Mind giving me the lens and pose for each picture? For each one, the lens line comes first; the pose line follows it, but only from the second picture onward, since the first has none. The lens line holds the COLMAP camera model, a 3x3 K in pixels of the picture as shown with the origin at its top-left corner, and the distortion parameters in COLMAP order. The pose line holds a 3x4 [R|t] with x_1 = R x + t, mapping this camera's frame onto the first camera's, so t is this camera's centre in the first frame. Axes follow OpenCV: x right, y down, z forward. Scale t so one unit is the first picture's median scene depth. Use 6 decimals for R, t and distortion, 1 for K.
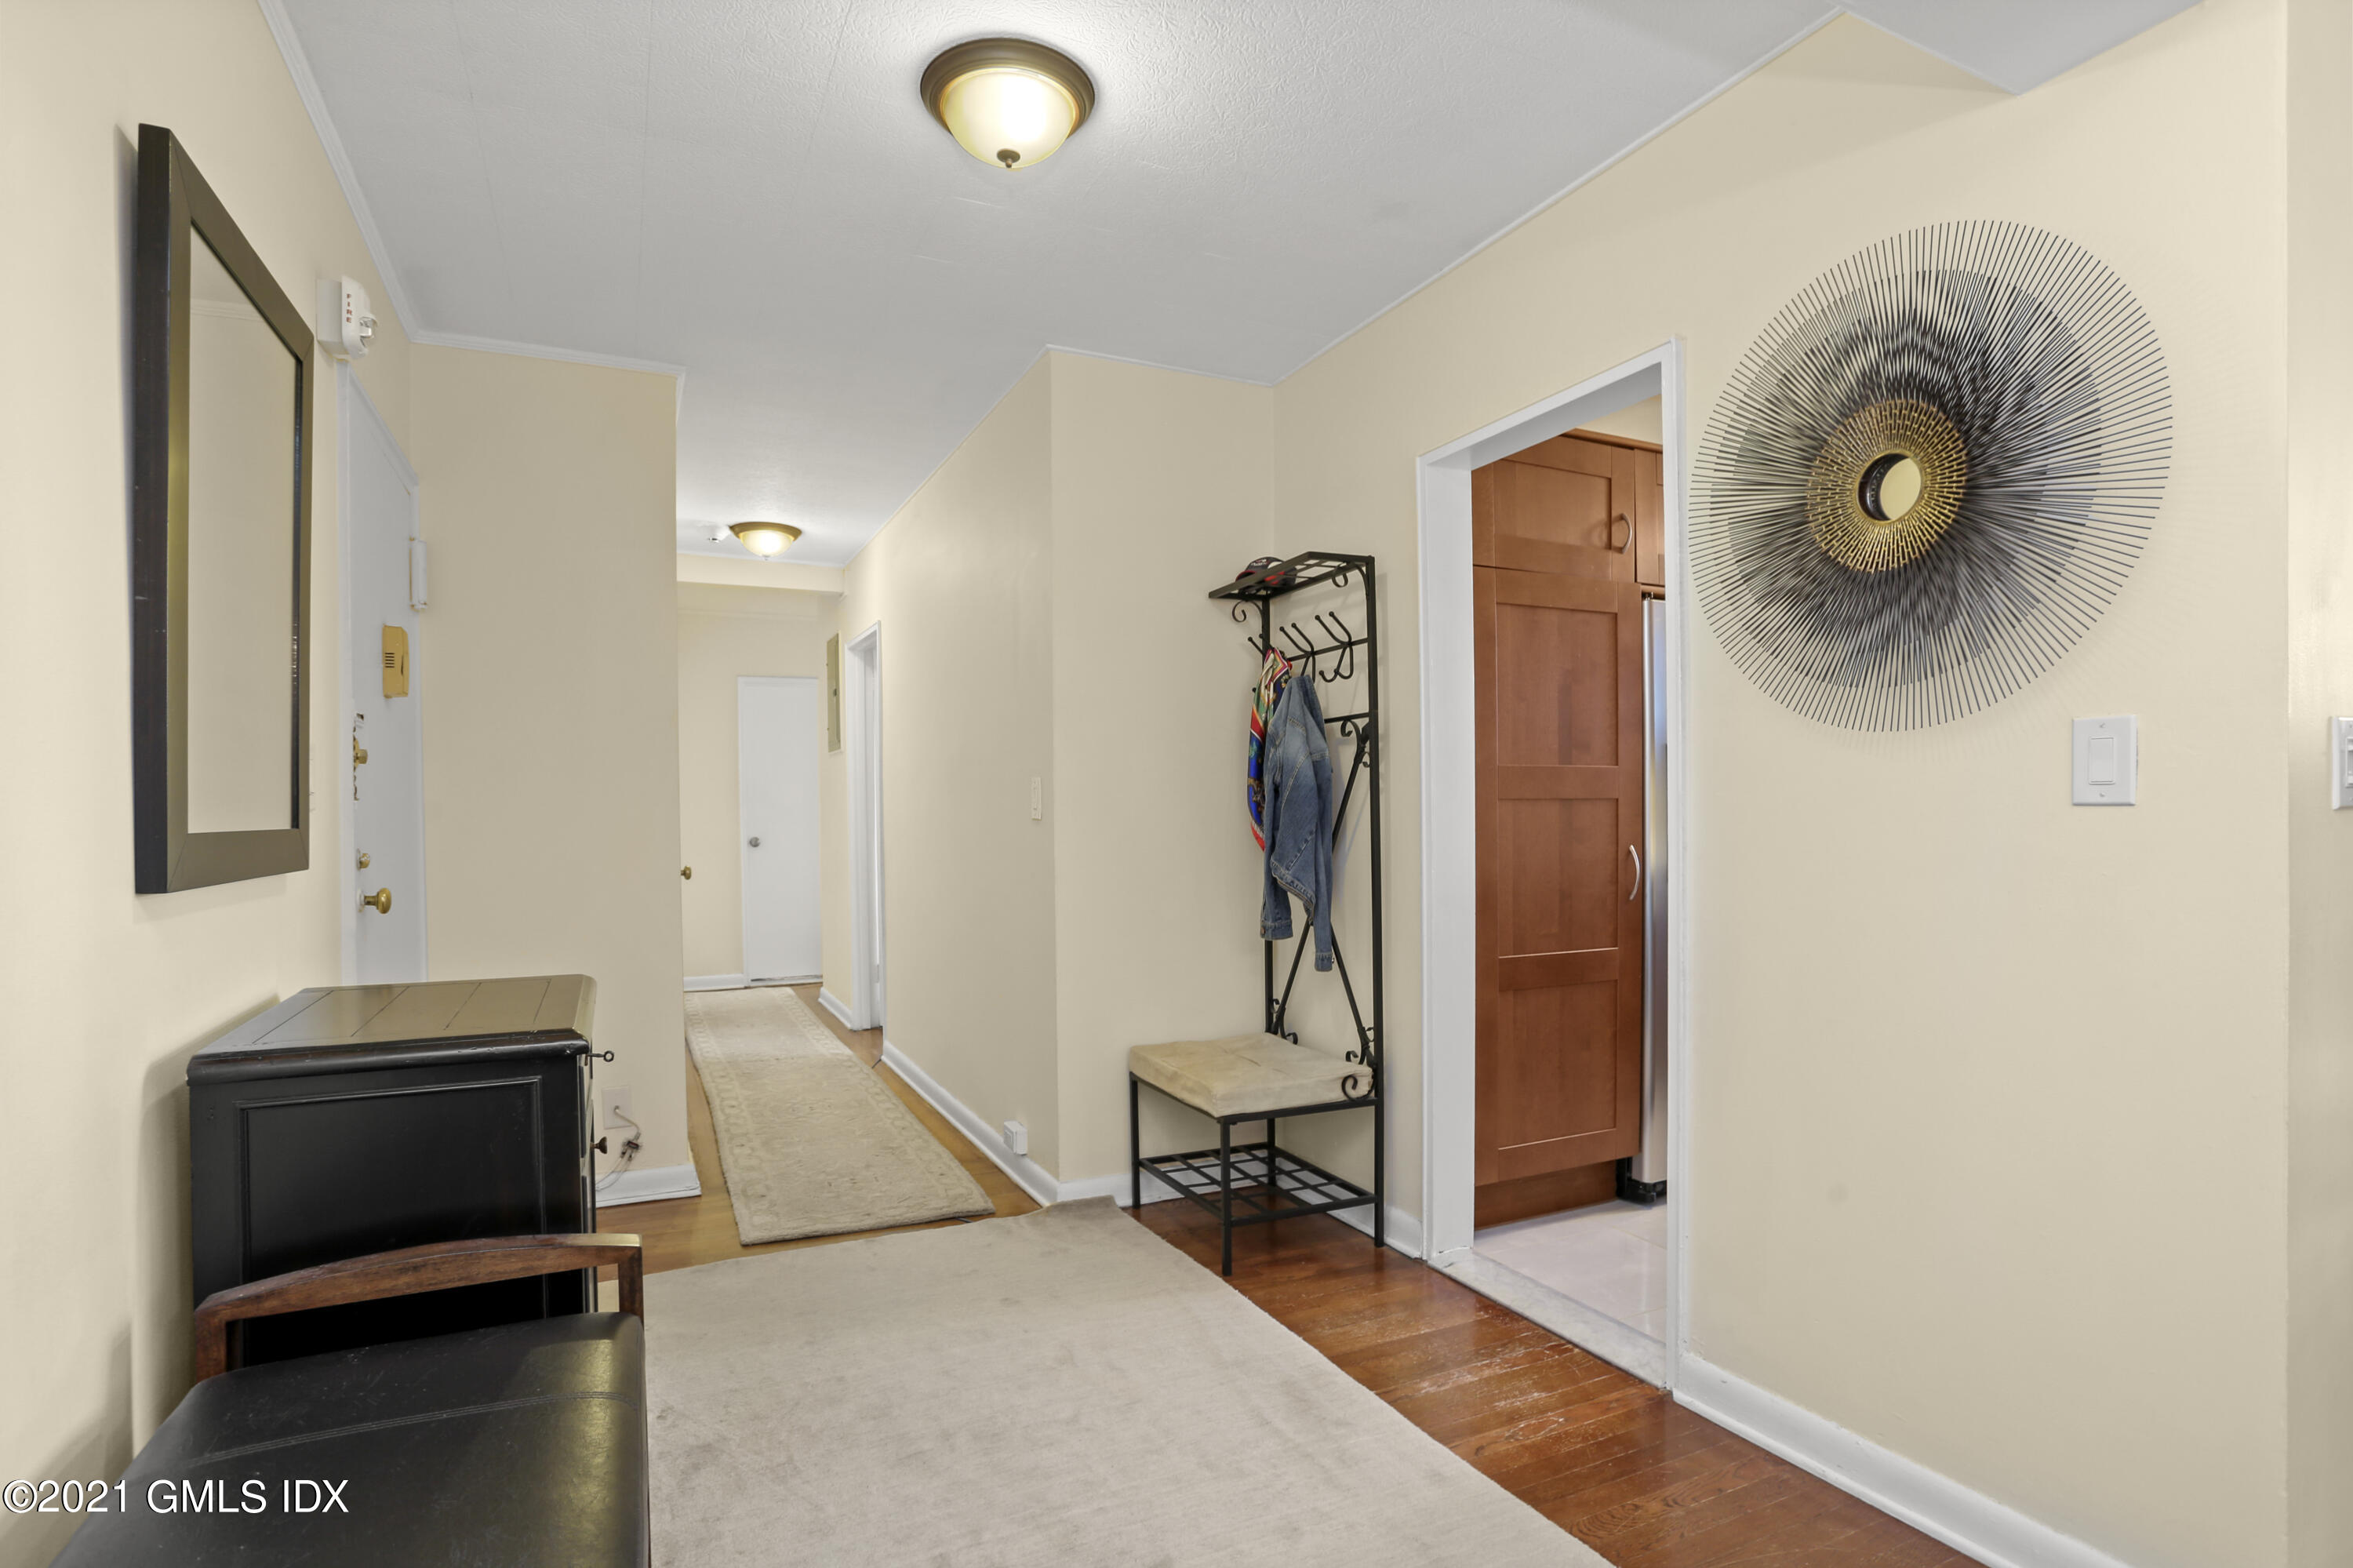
lens RADIAL K [[1153.6, 0, 1156.4], [0, 1153.6, 812.1], [0, 0, 1]] dist [-0.085958, 0.041807]
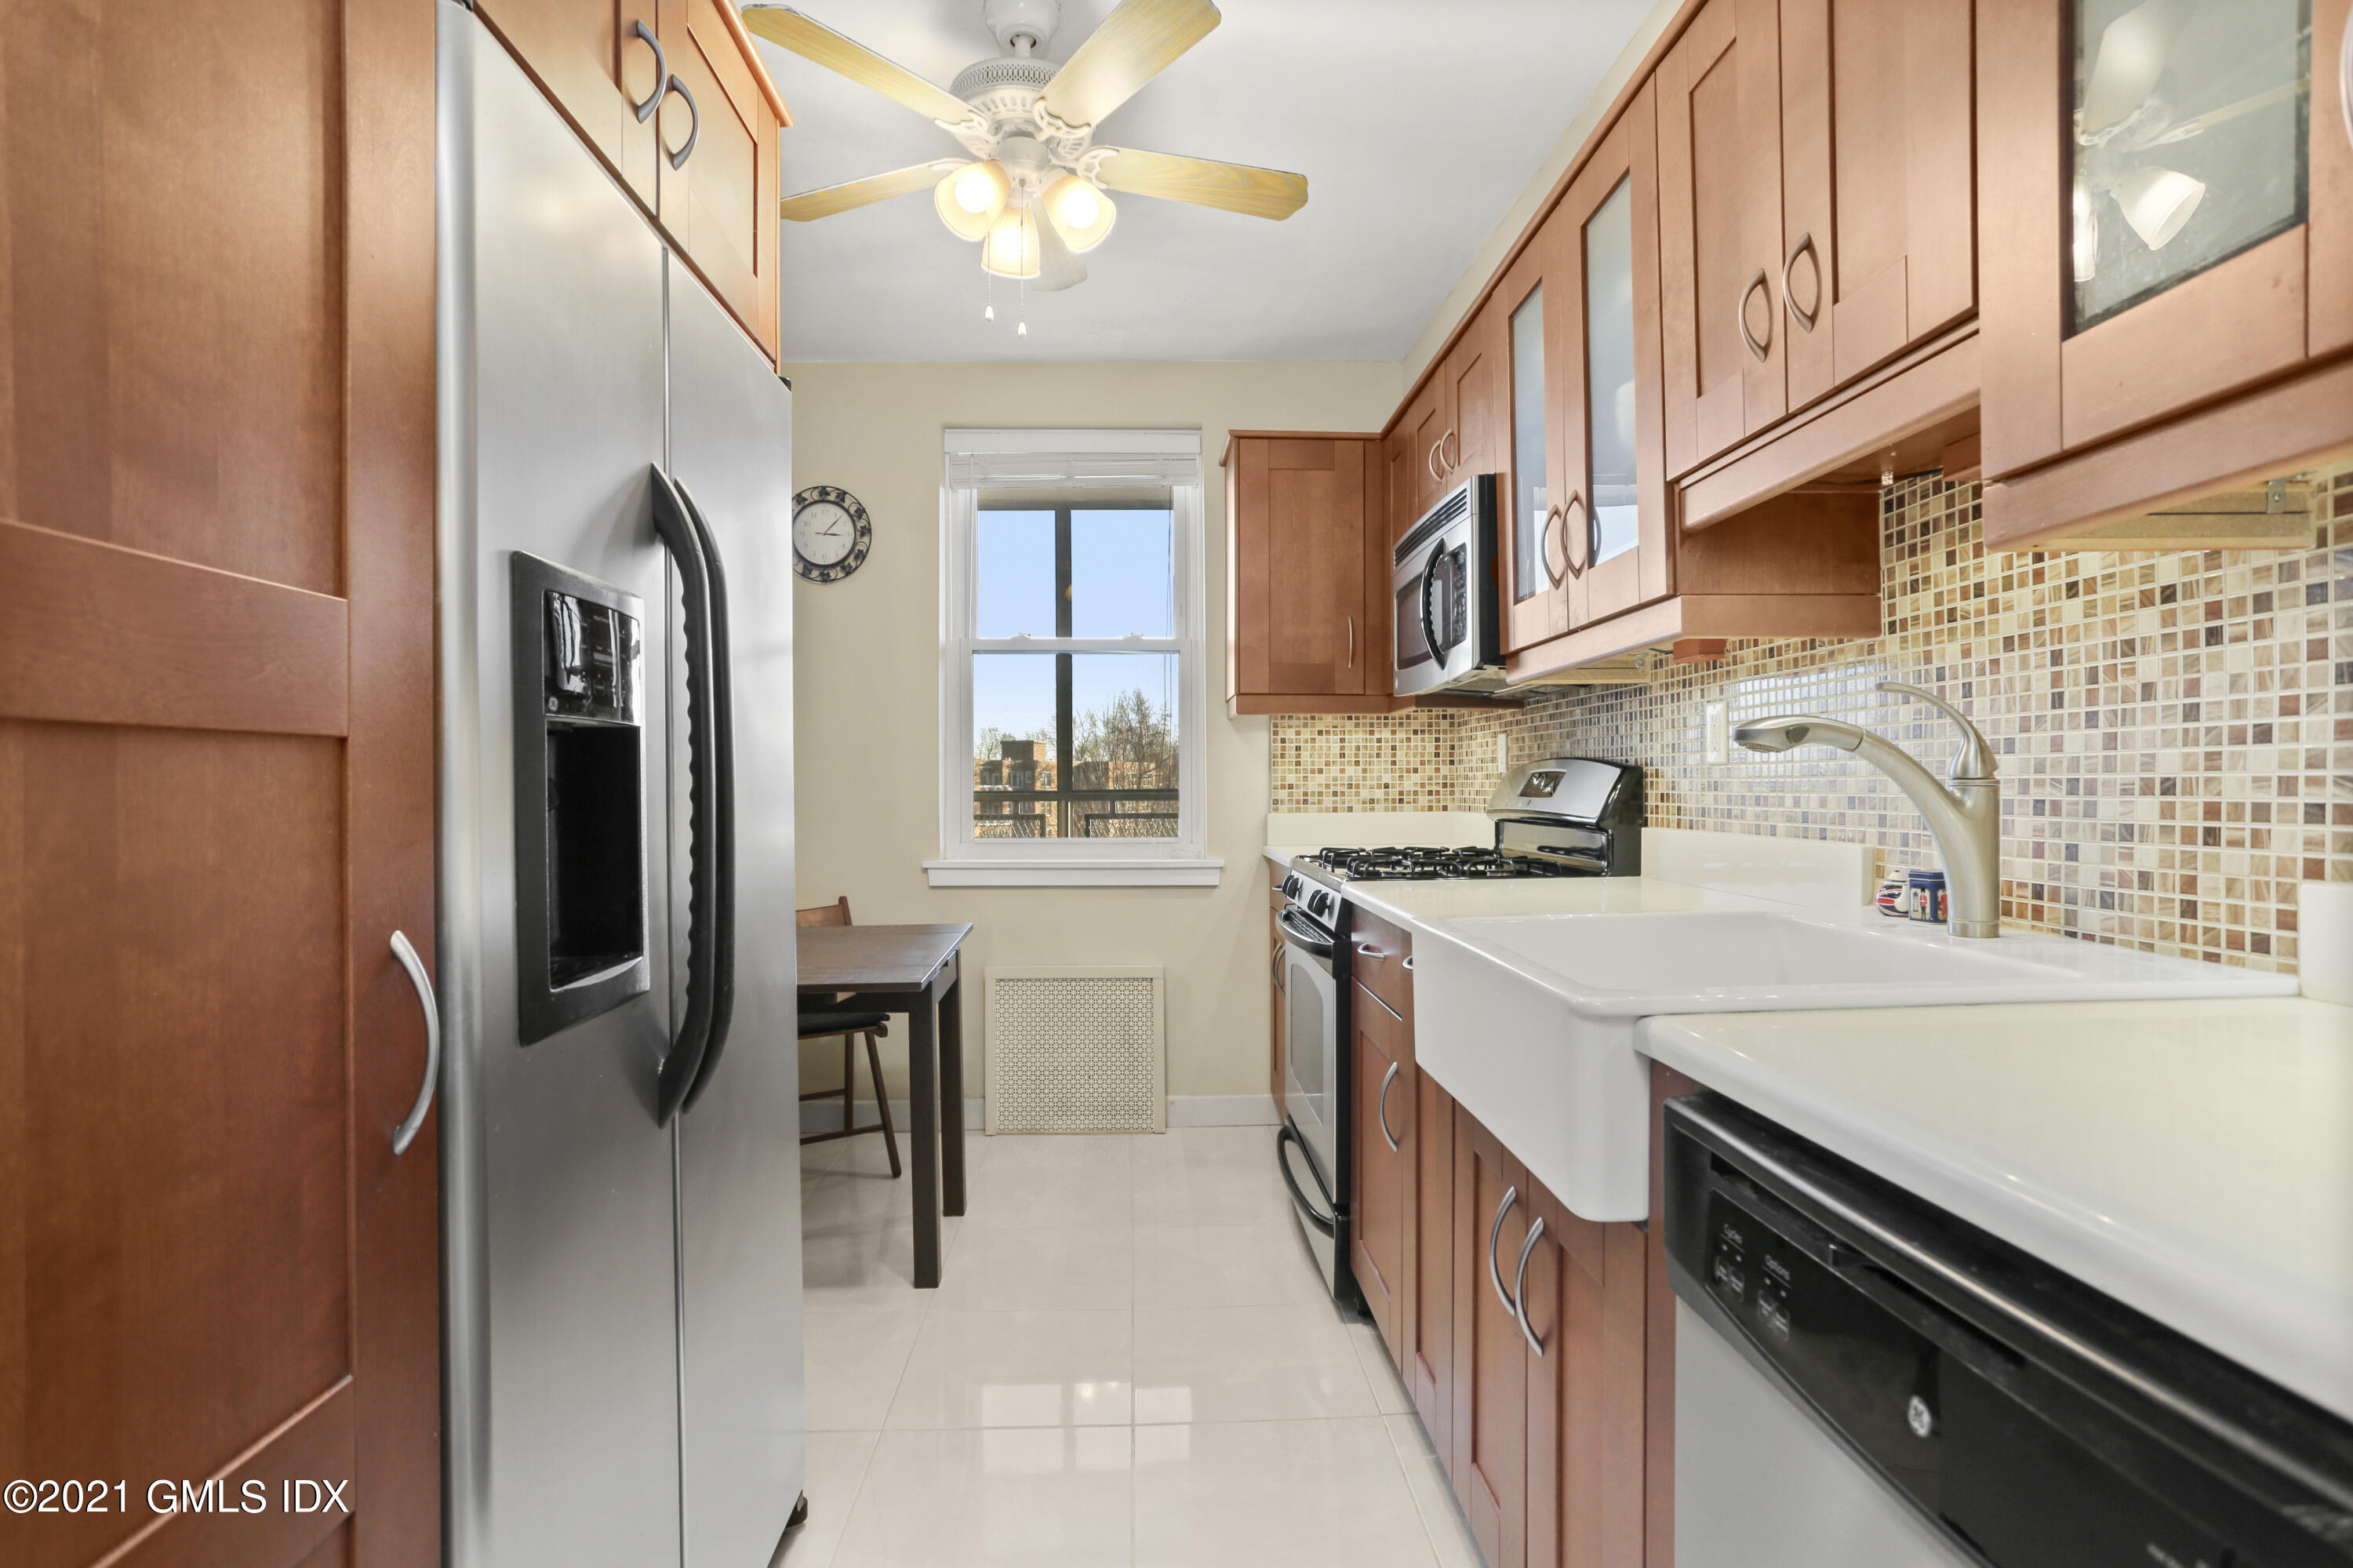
lens RADIAL K [[1130.6, 0, 1176.5], [0, 1130.6, 784.0], [0, 0, 1]] dist [-0.046730, 0.000224]
pose [[0.380156, 0.007087, 0.924895, 0.349504], [-0.001811, 0.999974, -0.006918, -0.002031], [-0.924920, 0.000955, 0.380159, 1.008050]]
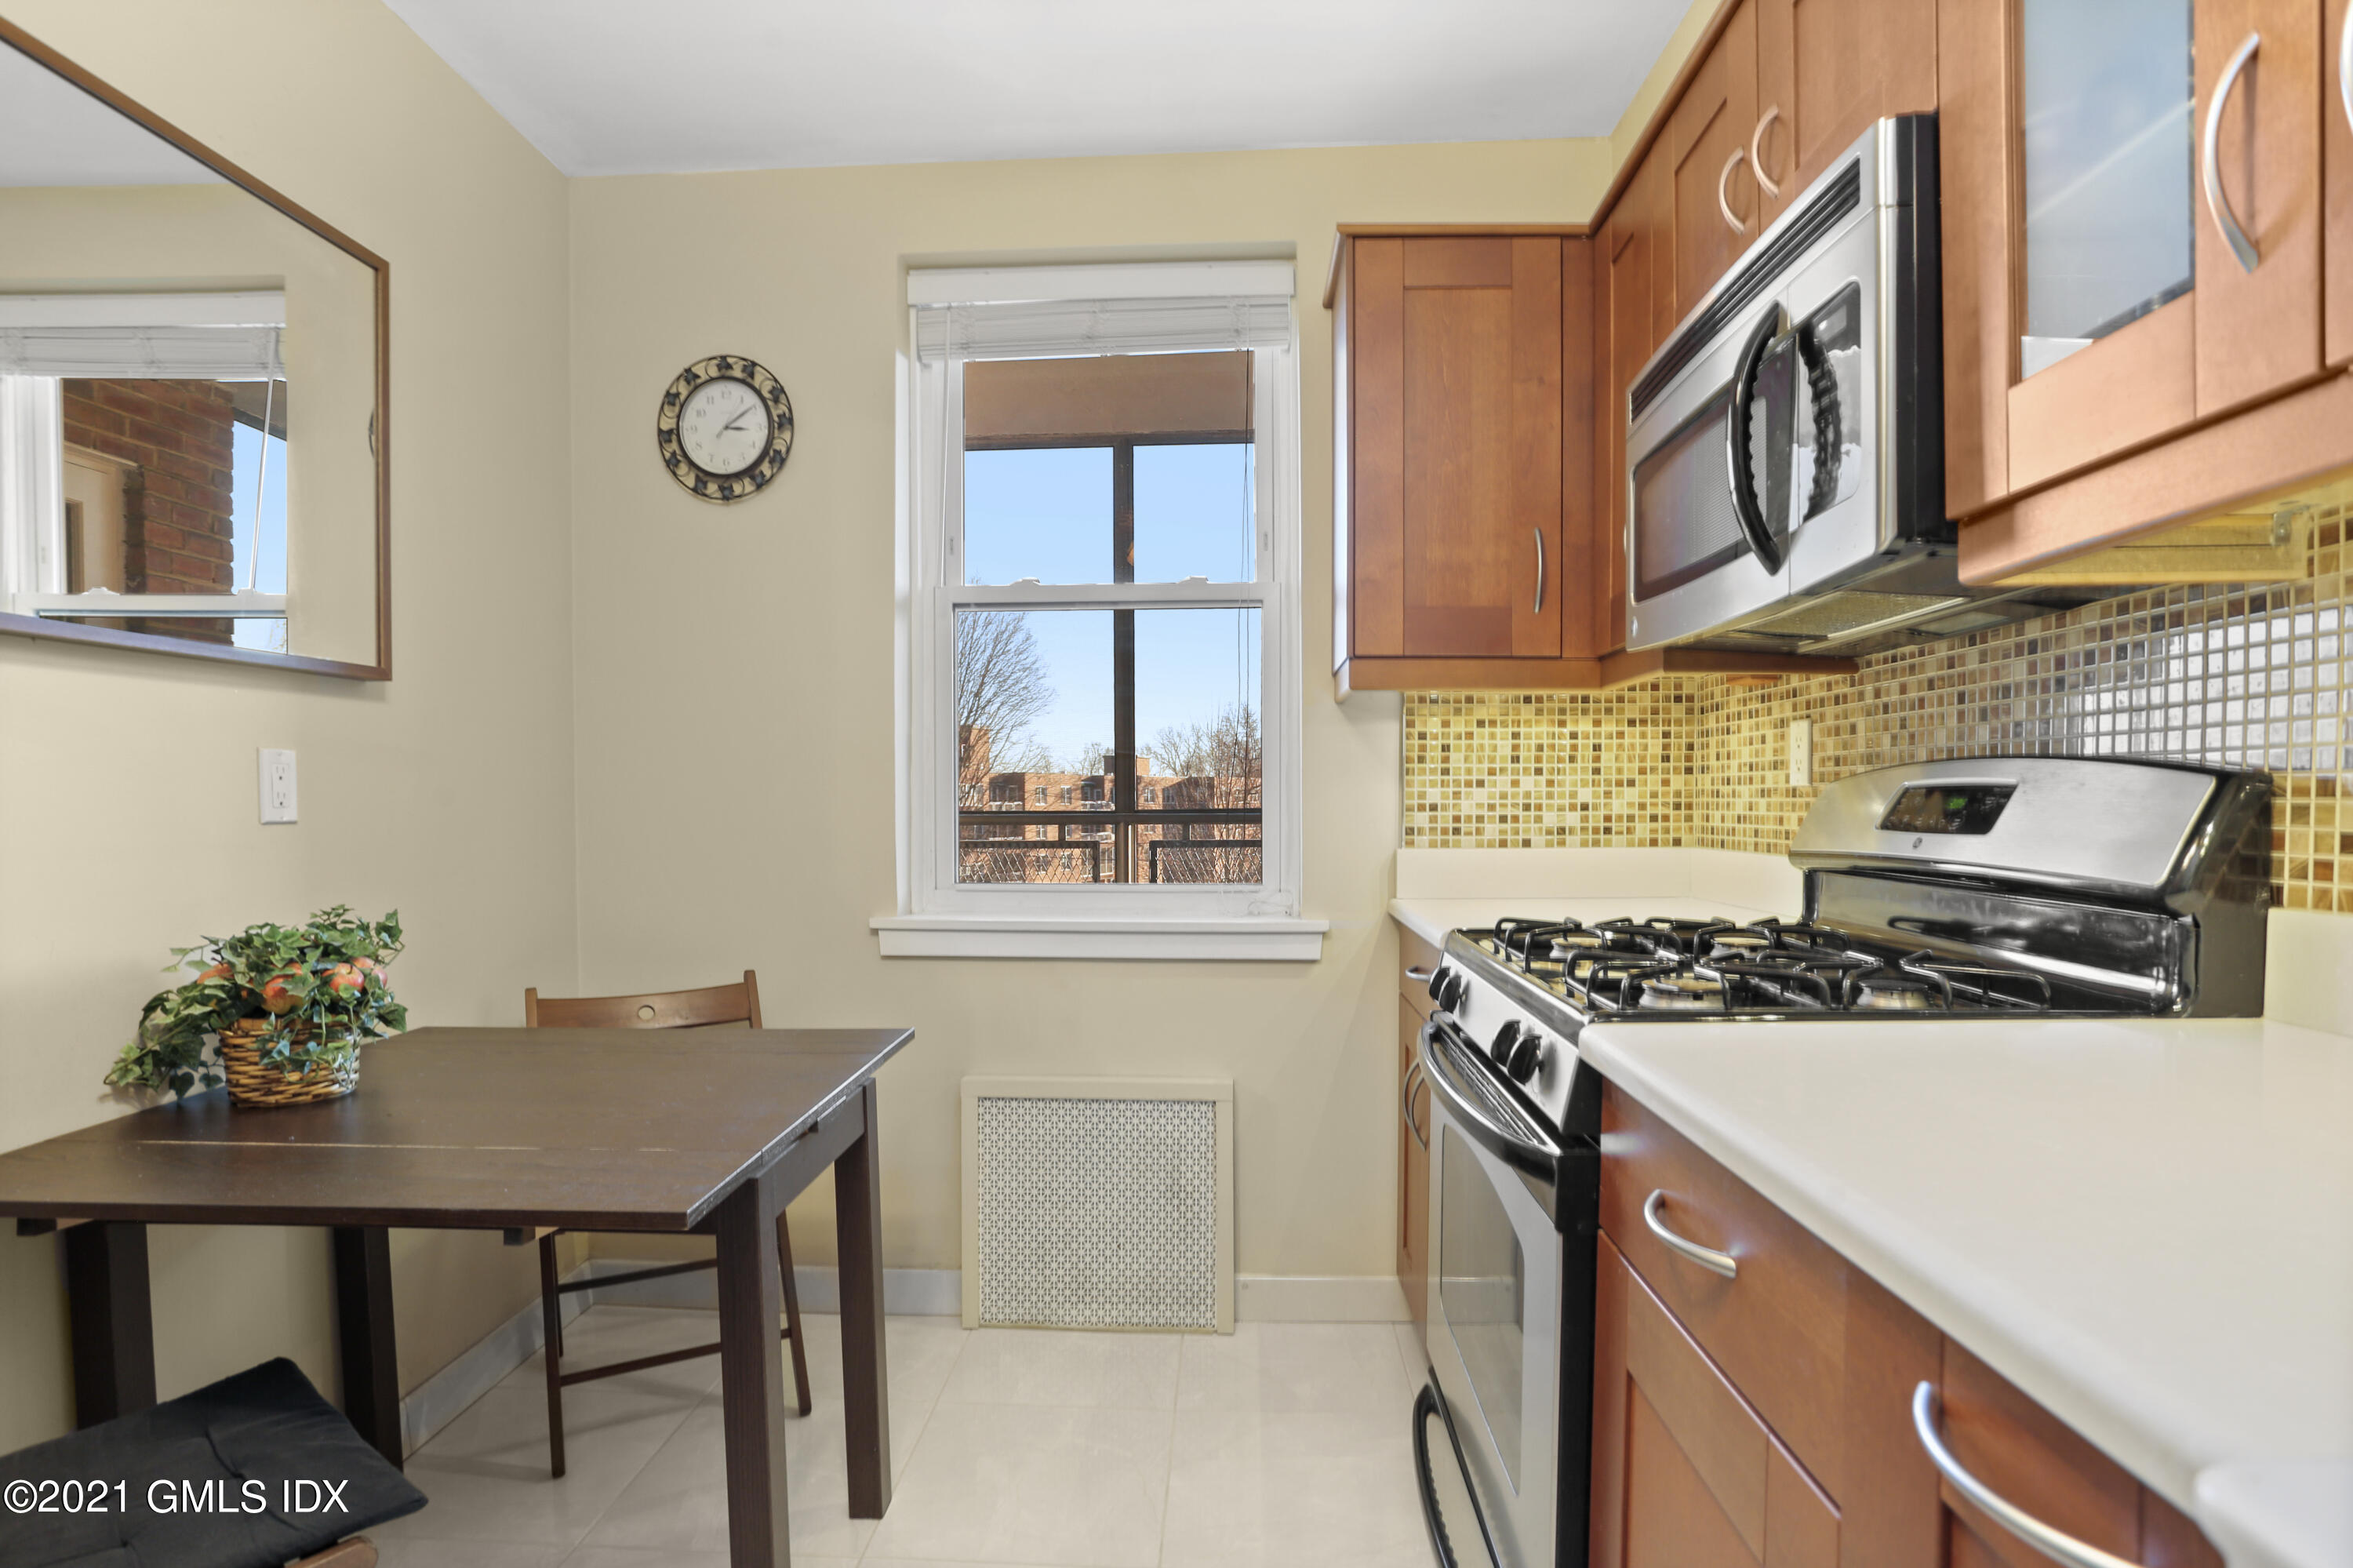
lens RADIAL K [[1158.0, 0, 1171.2], [0, 1158.0, 833.0], [0, 0, 1]] dist [-0.090042, 0.032948]
pose [[0.468821, -0.016853, 0.883133, 0.838951], [-0.005225, 0.999748, 0.021853, -0.008019], [-0.883278, -0.014859, 0.468614, 1.180883]]
